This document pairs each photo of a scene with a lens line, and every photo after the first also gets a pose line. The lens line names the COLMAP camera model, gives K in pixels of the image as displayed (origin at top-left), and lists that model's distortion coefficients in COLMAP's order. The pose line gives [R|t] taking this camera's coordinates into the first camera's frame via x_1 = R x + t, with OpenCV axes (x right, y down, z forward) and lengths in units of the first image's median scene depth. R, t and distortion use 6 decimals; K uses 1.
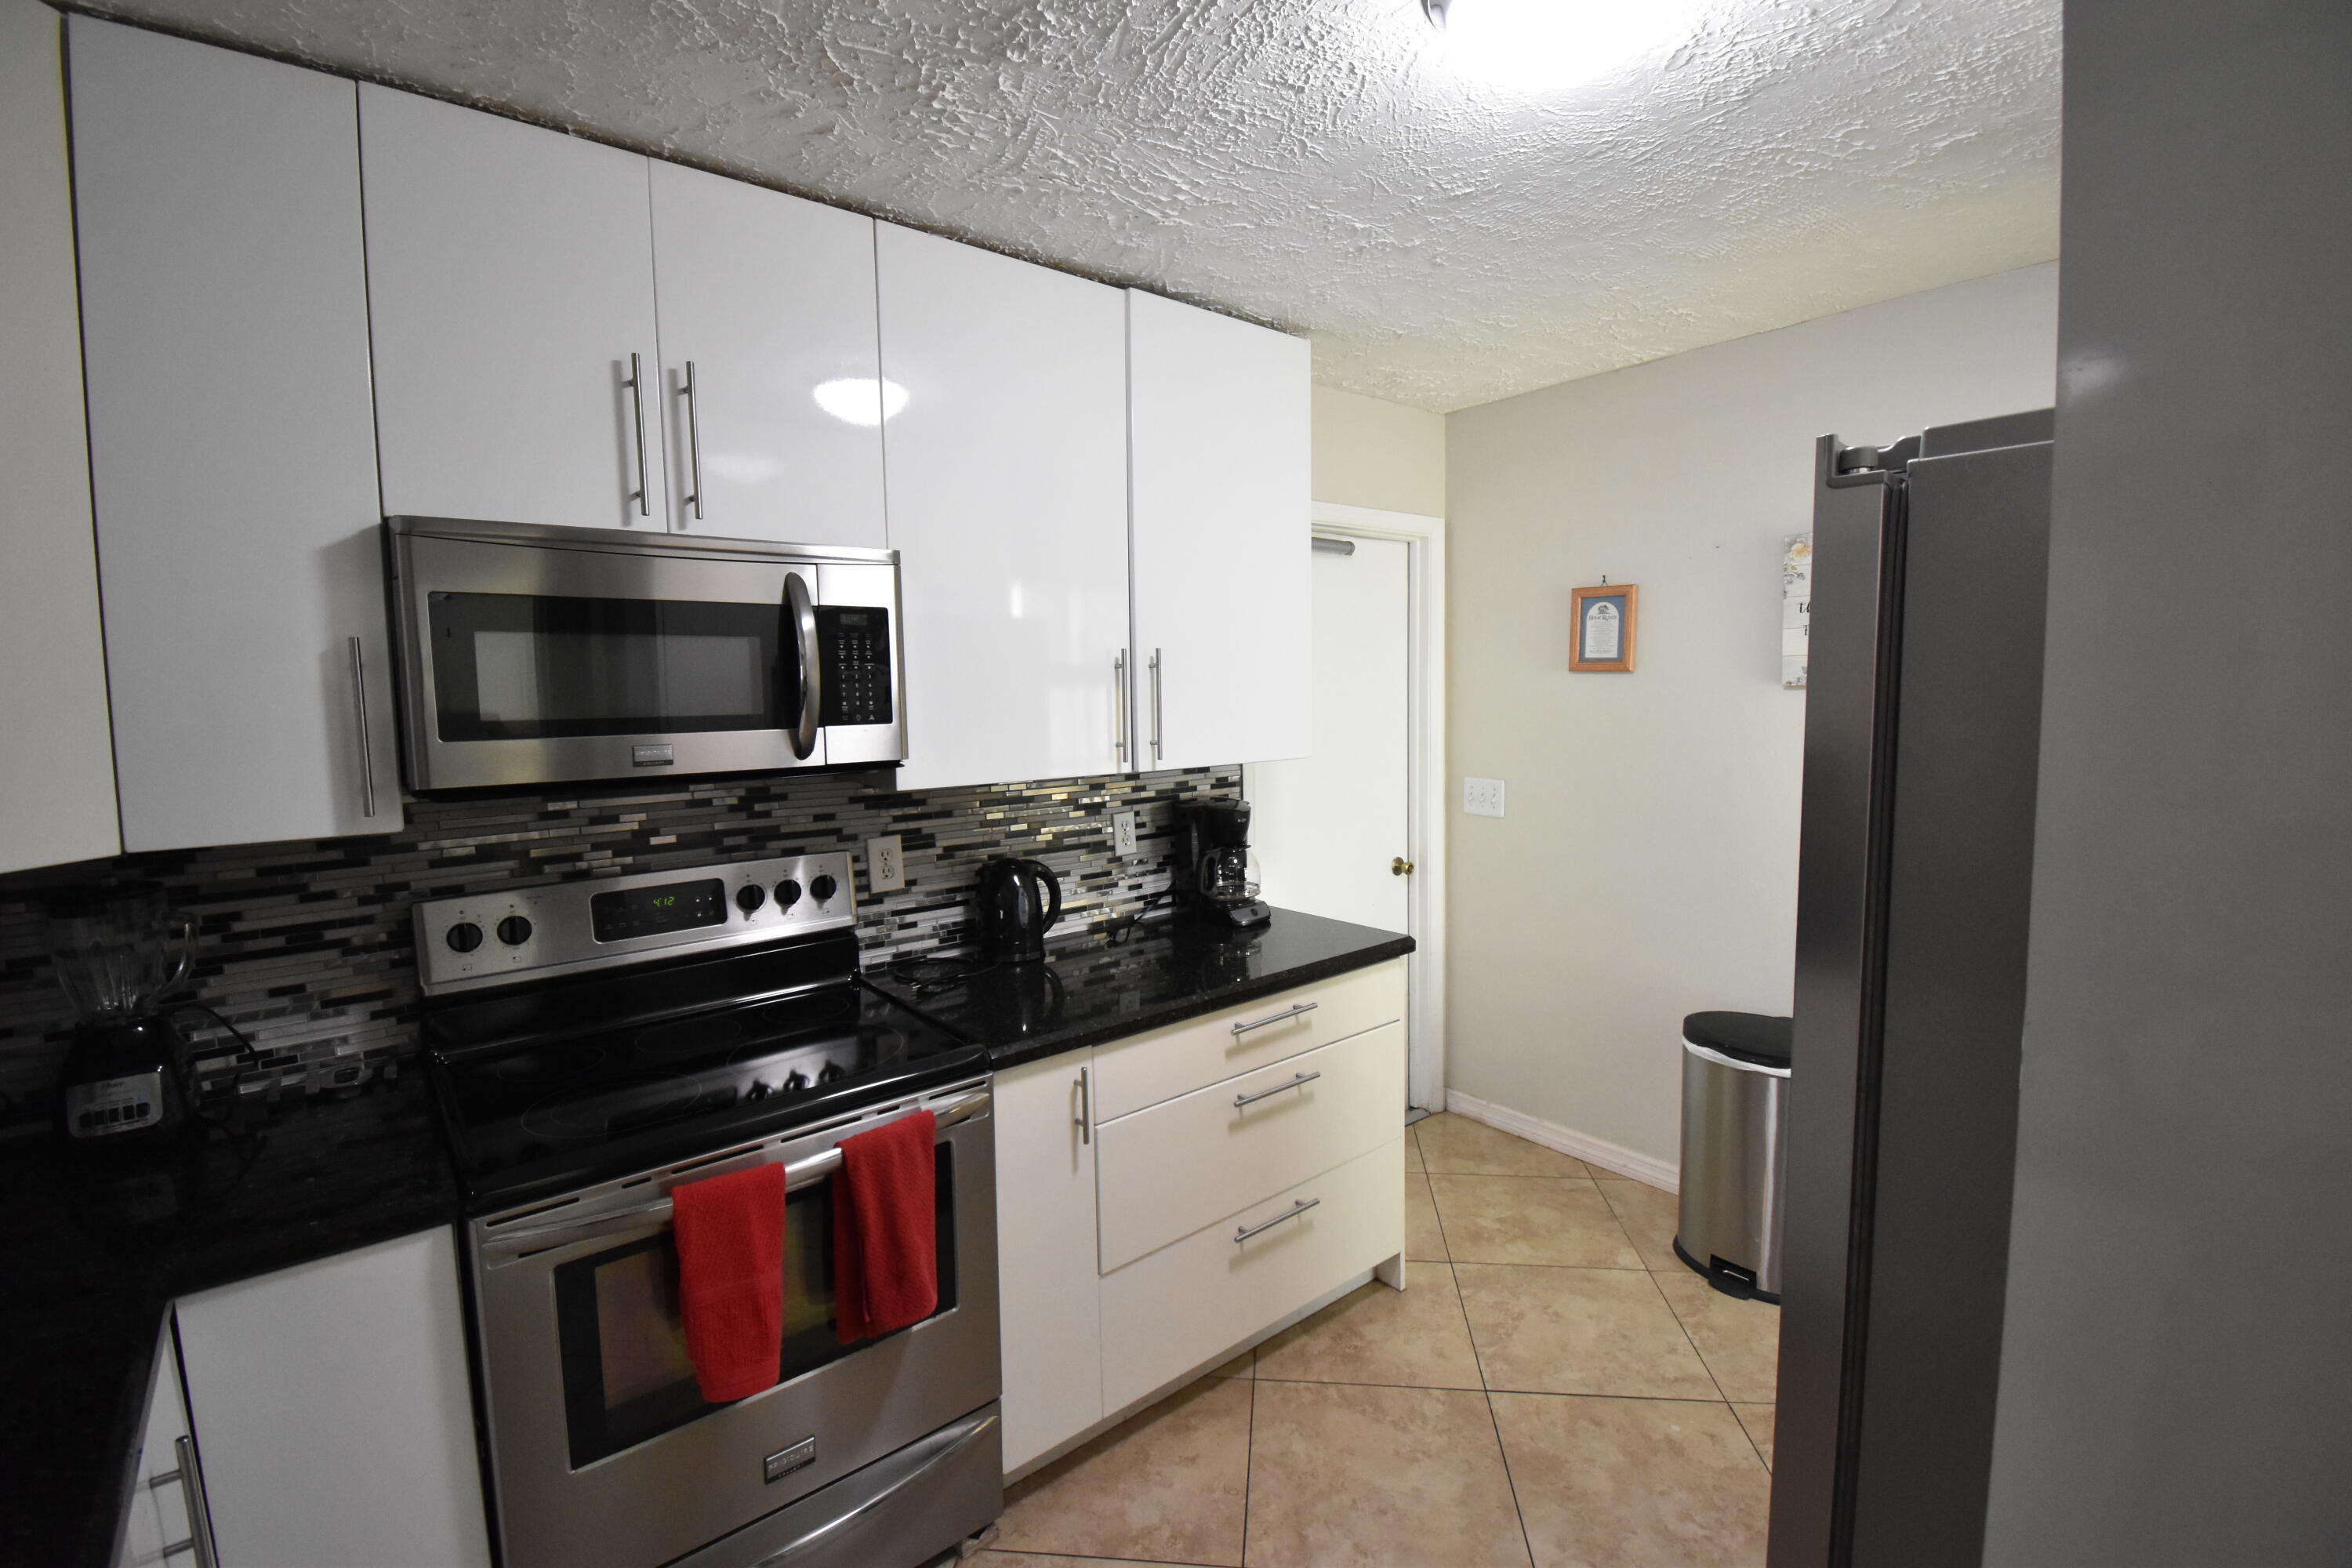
lens RADIAL K [[1037.9, 0, 1188.9], [0, 1037.9, 779.2], [0, 0, 1]] dist [0.011644, -0.019576]
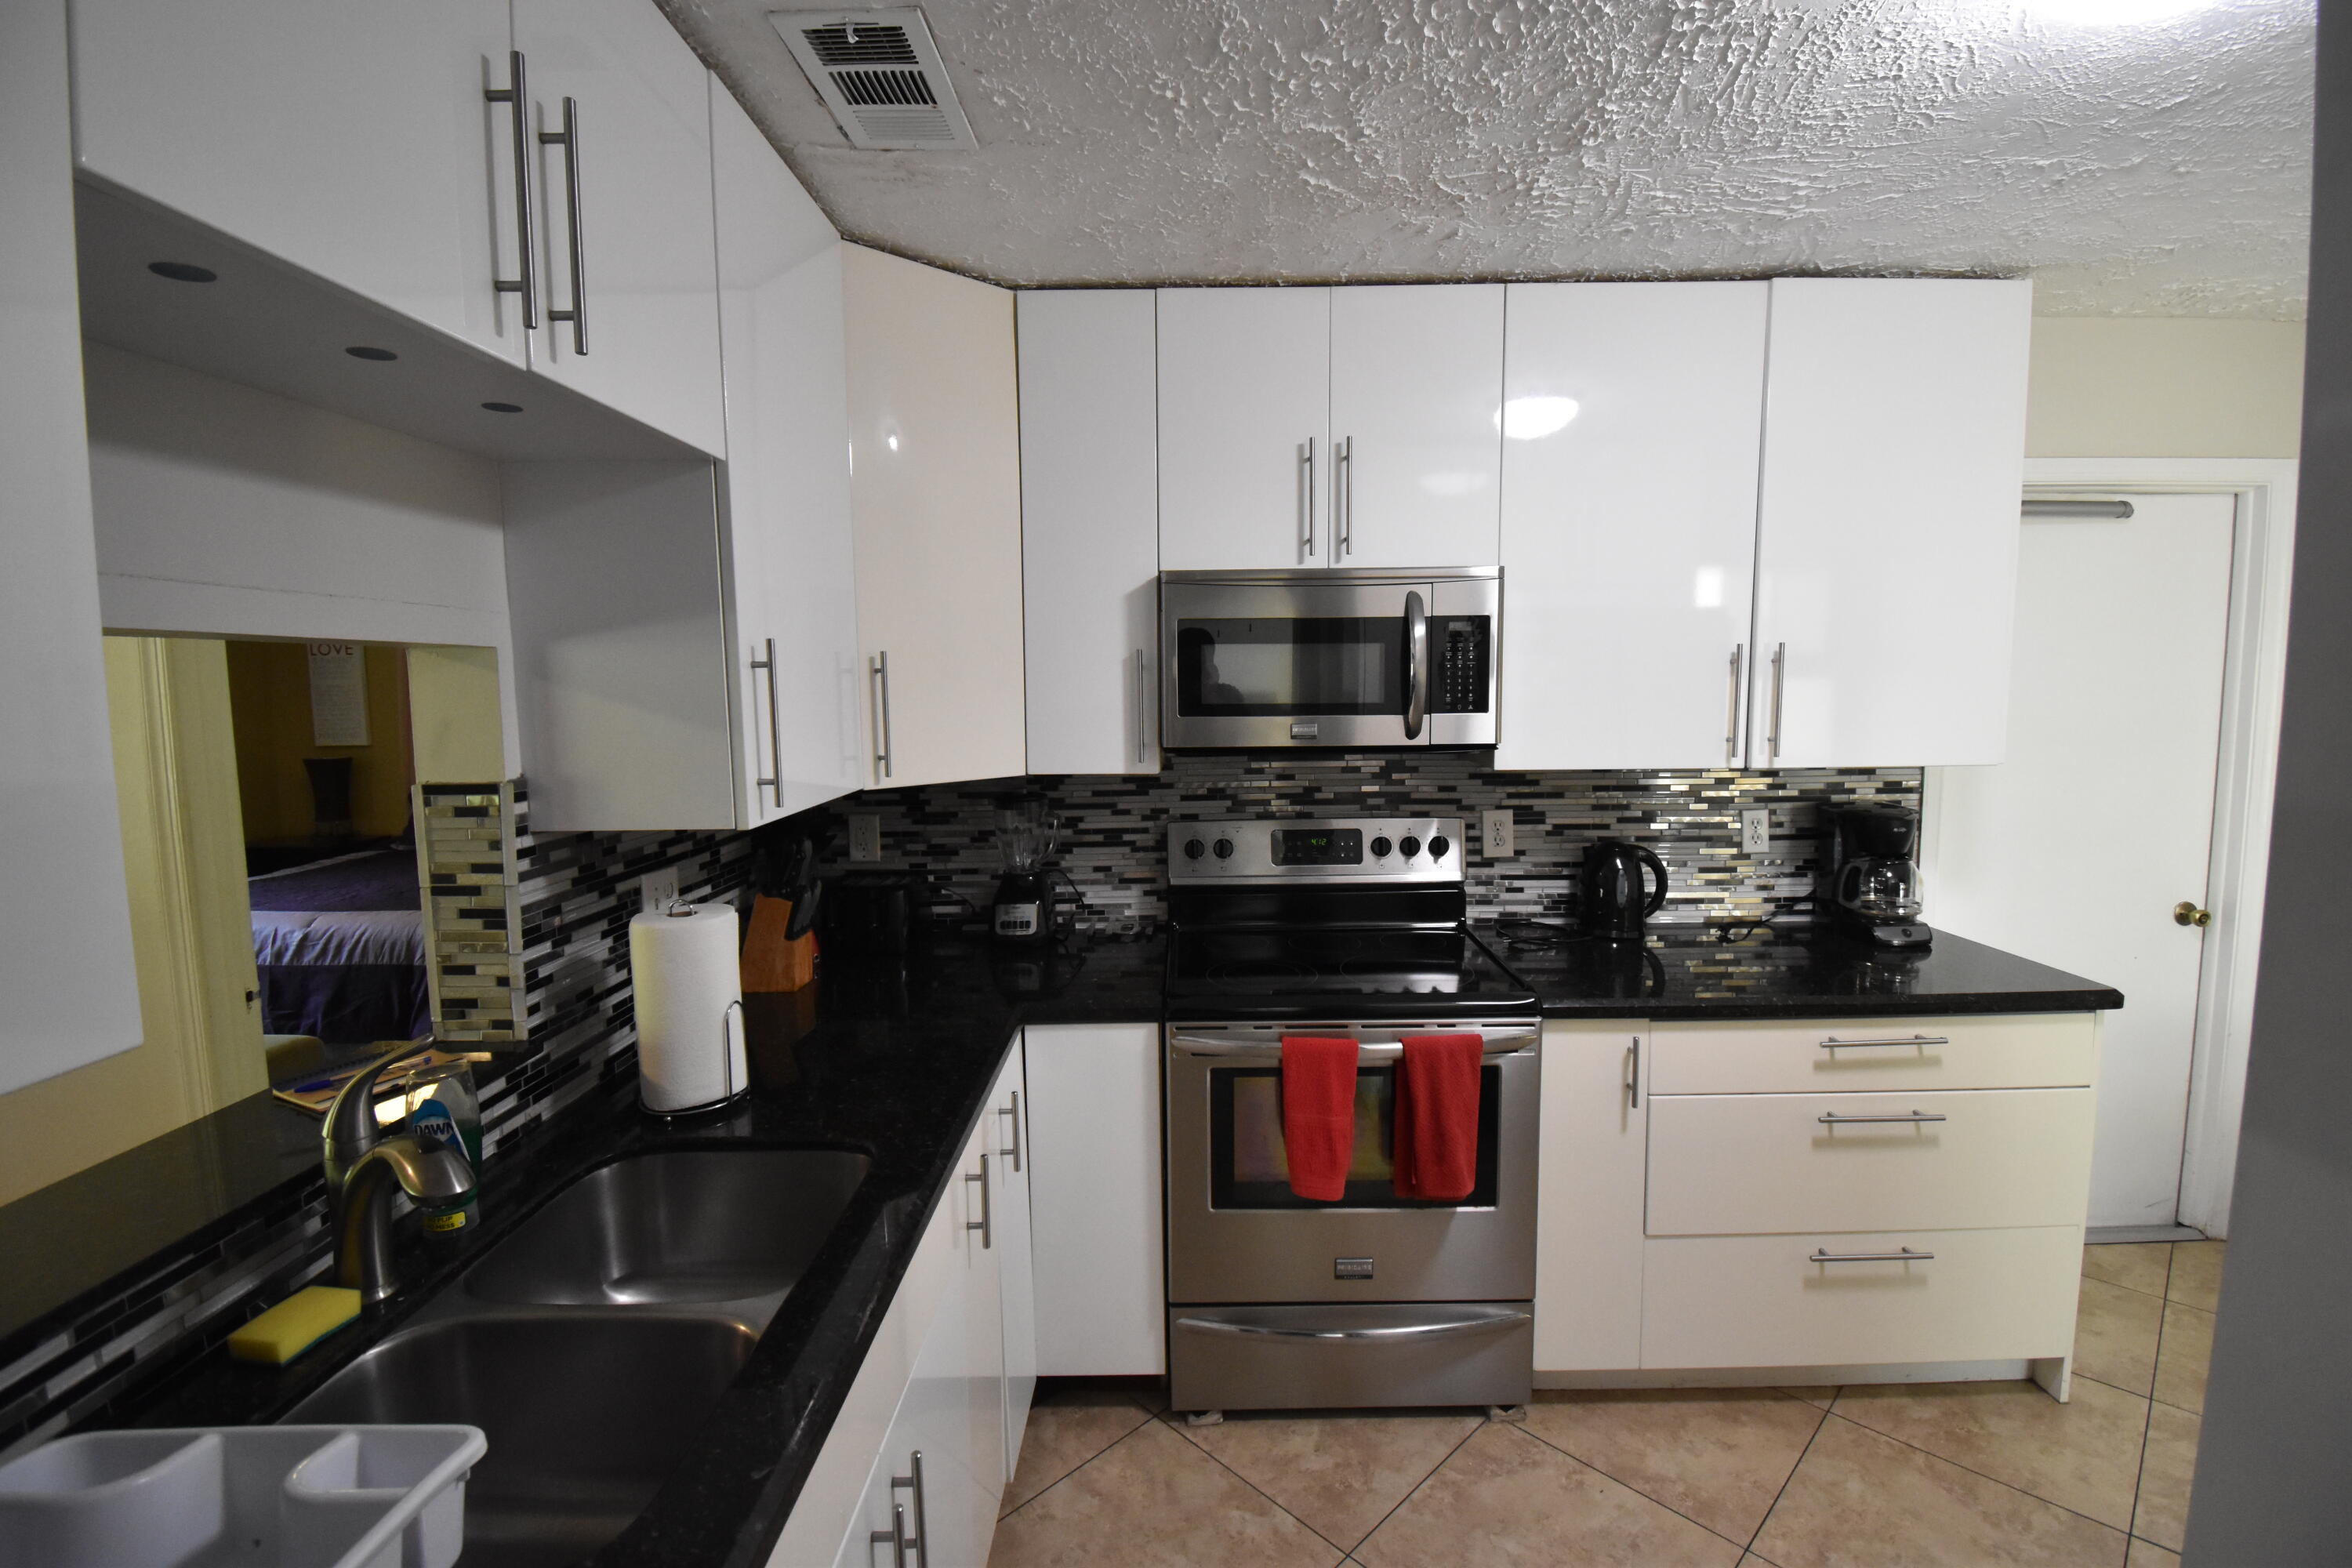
lens RADIAL K [[1037.9, 0, 1184.2], [0, 1037.9, 779.0], [0, 0, 1]] dist [0.011644, -0.019576]
pose [[0.766652, 0.070589, -0.638171, 0.175300], [-0.059348, 0.997474, 0.039036, -0.003357], [0.639314, 0.007947, 0.768904, -0.112127]]
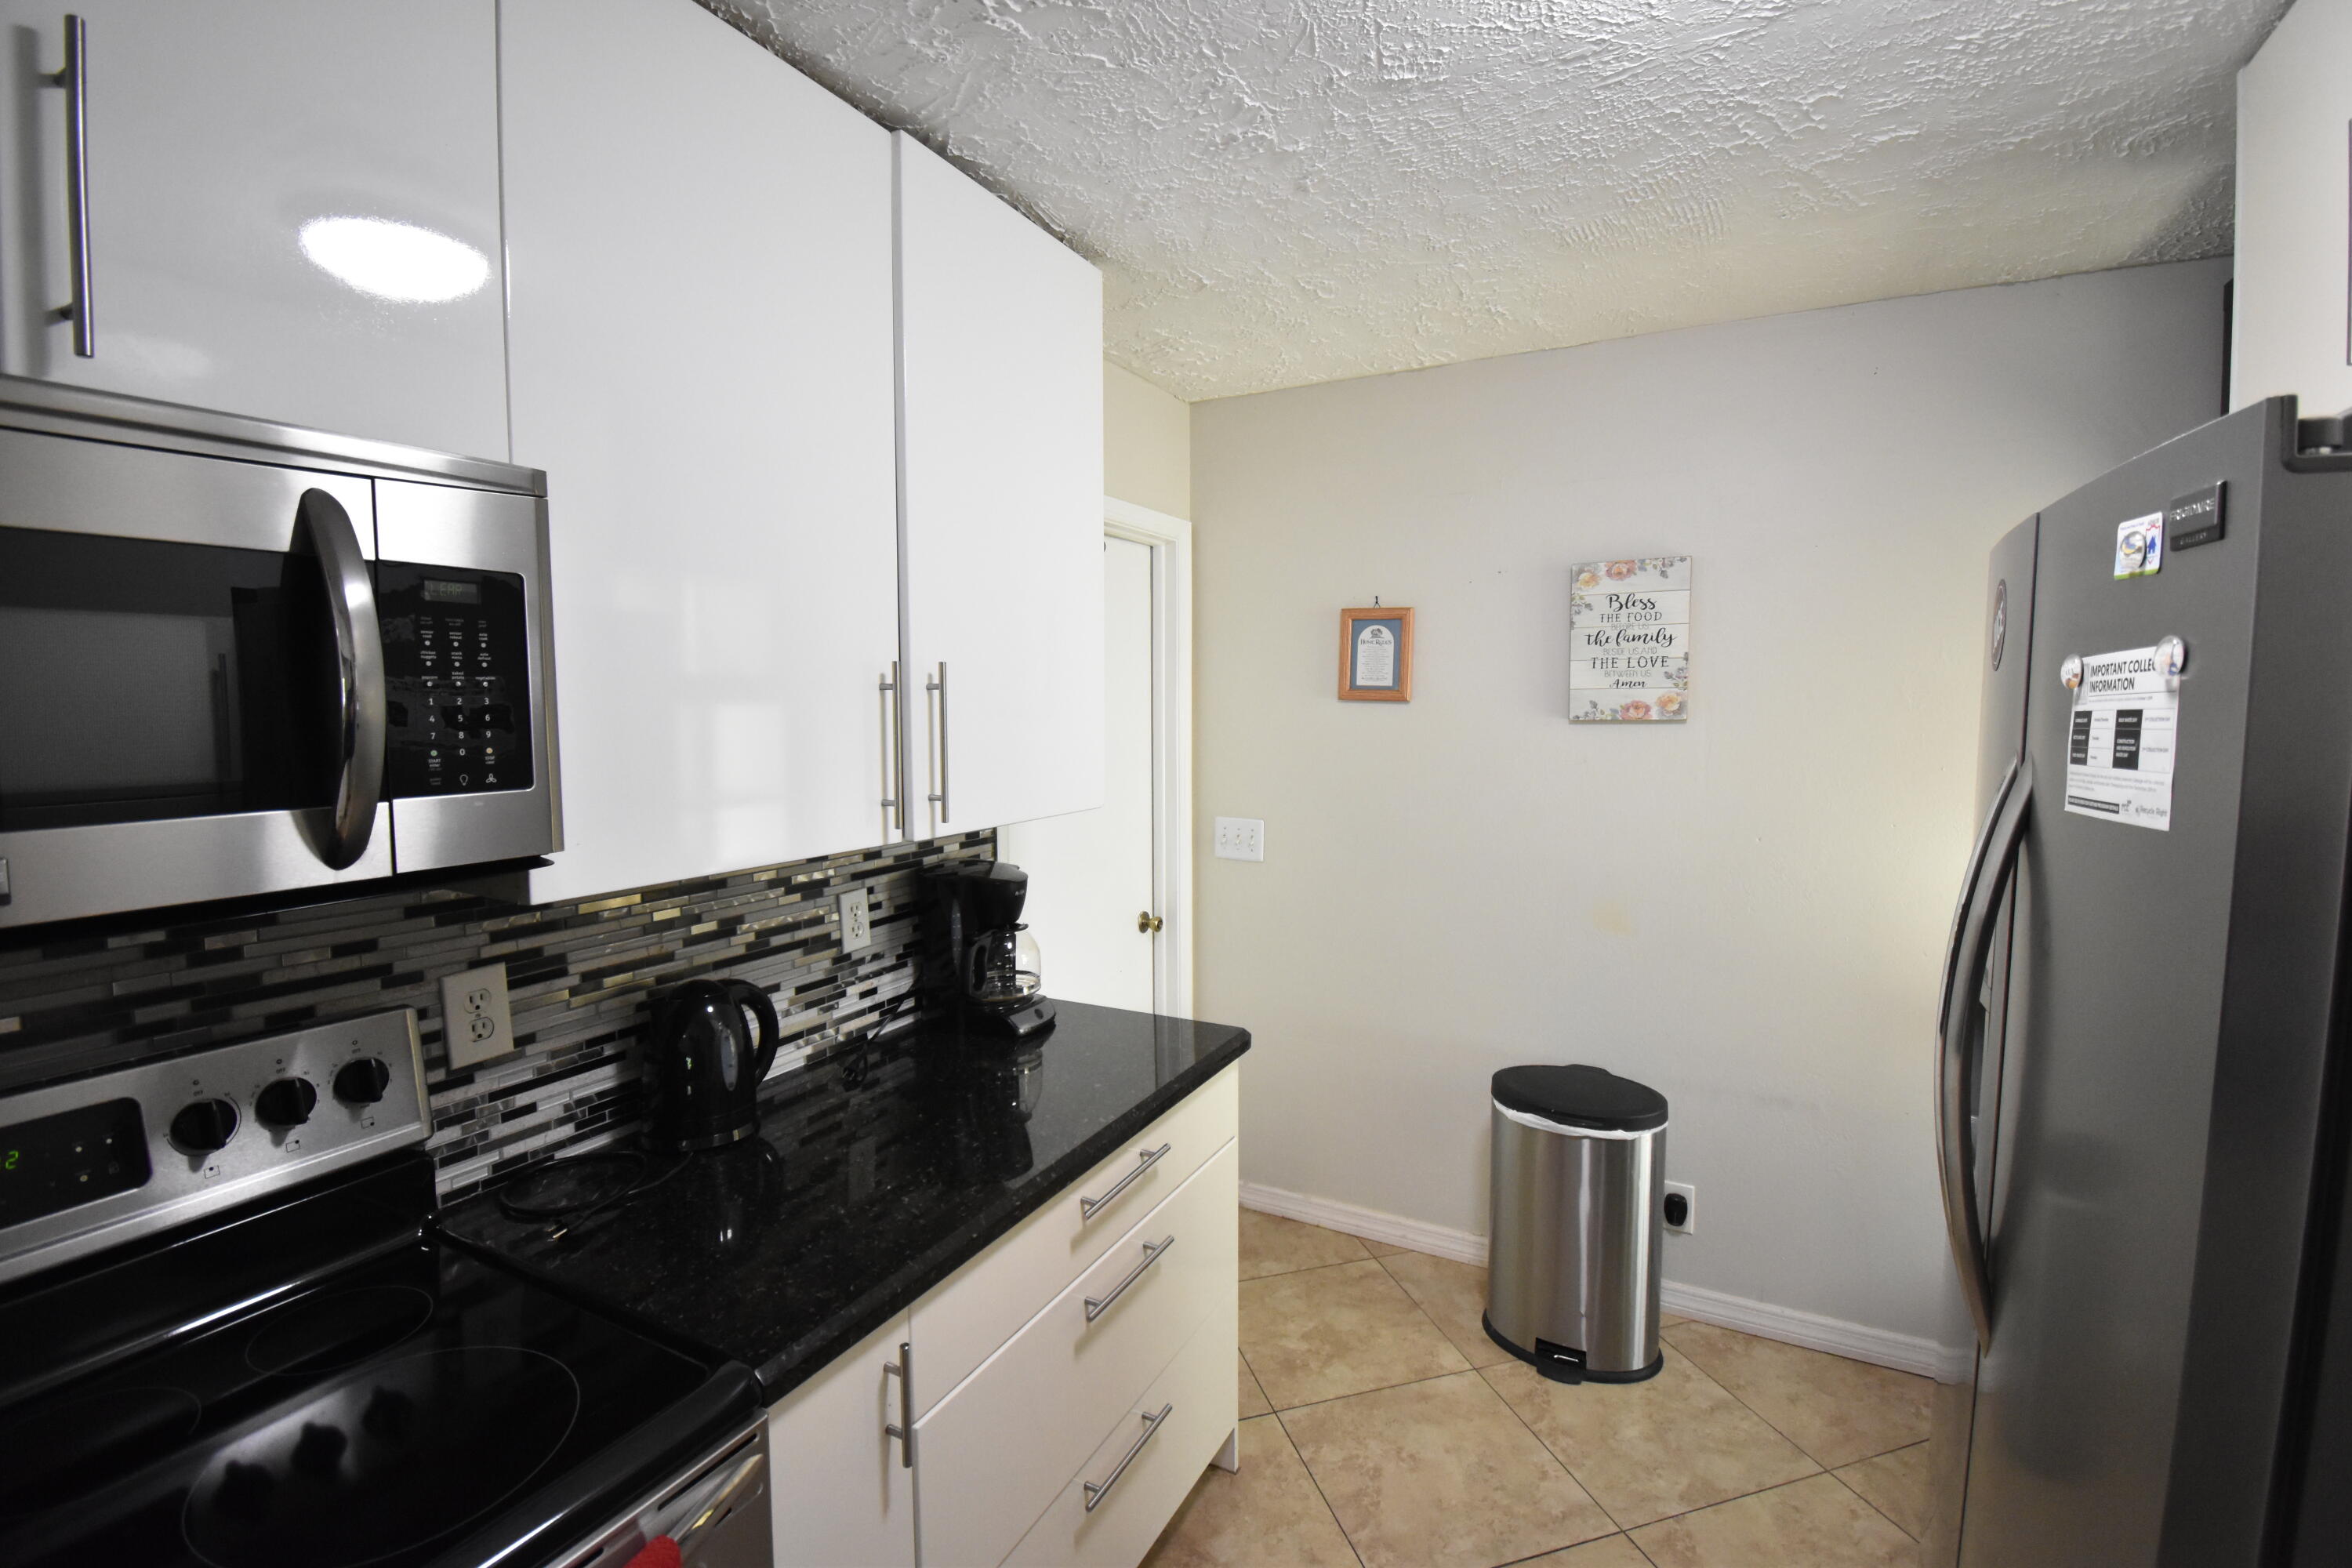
lens RADIAL K [[1037.9, 0, 1191.8], [0, 1037.9, 779.7], [0, 0, 1]] dist [0.011644, -0.019576]
pose [[0.920314, -0.014197, 0.390923, -0.150626], [0.020088, 0.999738, -0.010983, -0.037218], [-0.390665, 0.017961, 0.920358, 0.304840]]
